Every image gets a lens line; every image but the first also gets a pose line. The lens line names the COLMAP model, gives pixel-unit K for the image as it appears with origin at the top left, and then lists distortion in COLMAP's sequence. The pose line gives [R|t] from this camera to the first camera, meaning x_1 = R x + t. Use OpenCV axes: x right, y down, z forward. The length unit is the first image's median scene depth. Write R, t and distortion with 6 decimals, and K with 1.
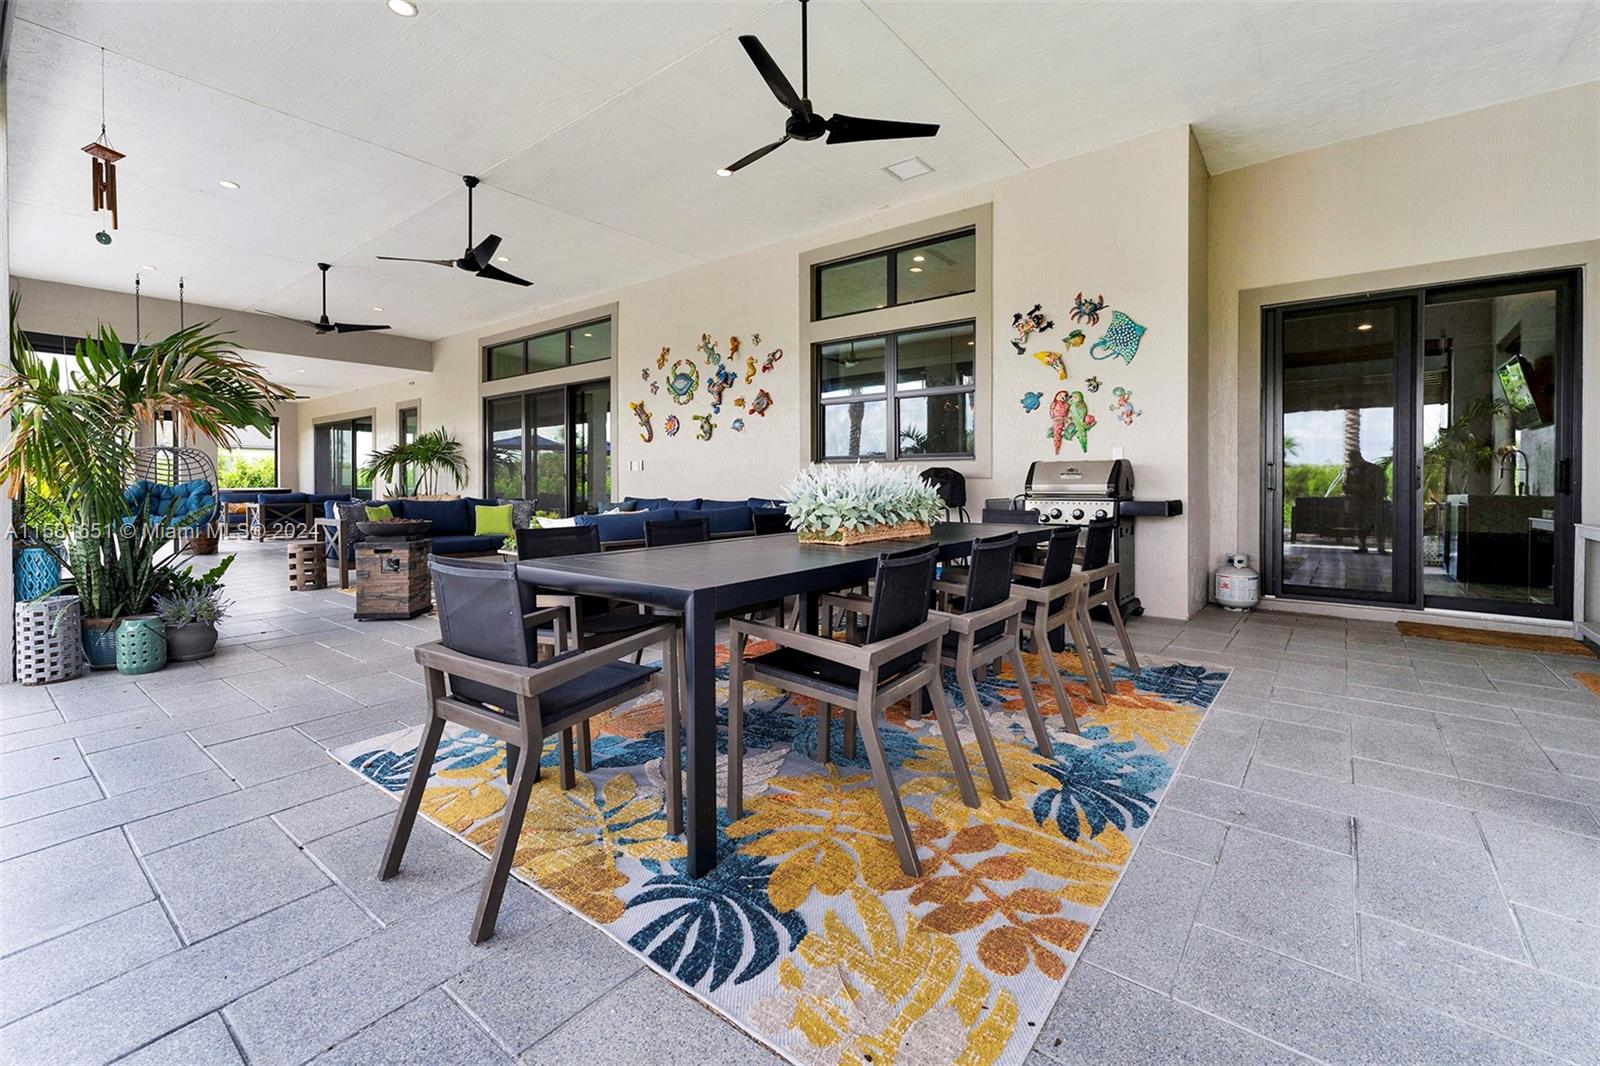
lens RADIAL K [[692.5, 0, 798.8], [0, 692.5, 490.7], [0, 0, 1]] dist [-0.003815, -0.000268]
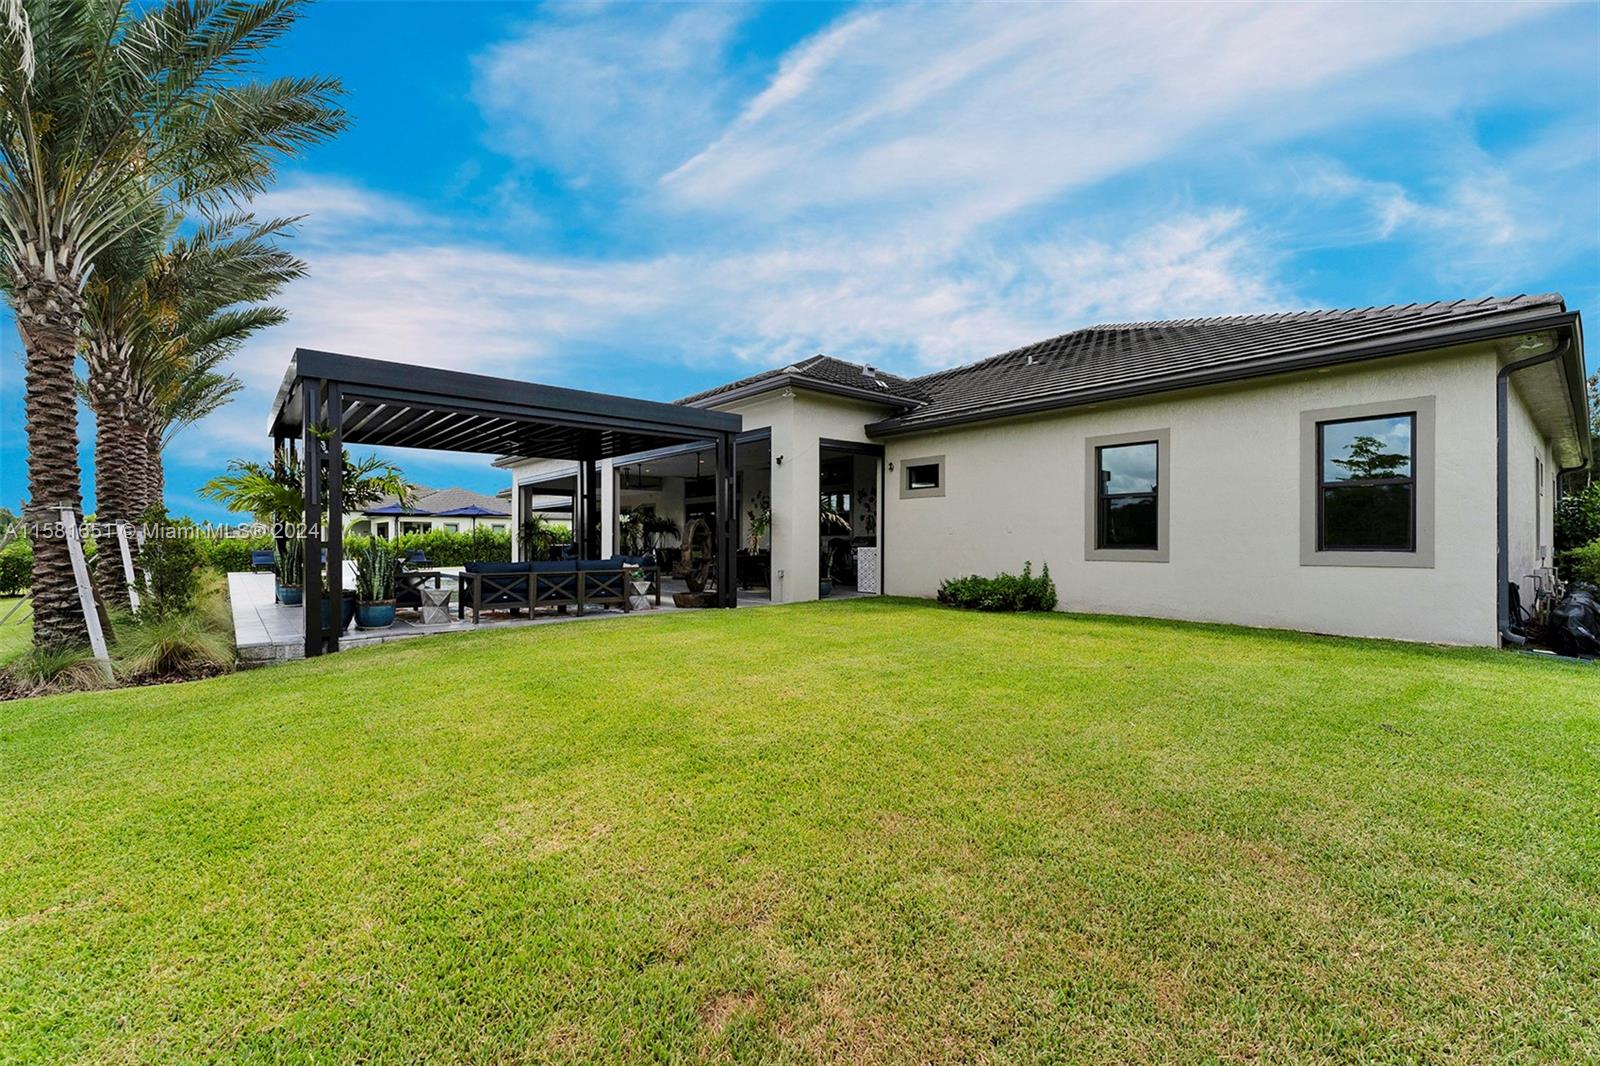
lens RADIAL K [[680.7, 0, 793.1], [0, 680.7, 527.7], [0, 0, 1]] dist [-0.000905, 0.000188]
pose [[0.981534, -0.006595, -0.191176, 0.593793], [0.000988, 0.999567, -0.029410, 0.012370], [0.191287, 0.028678, 0.981115, -2.108175]]
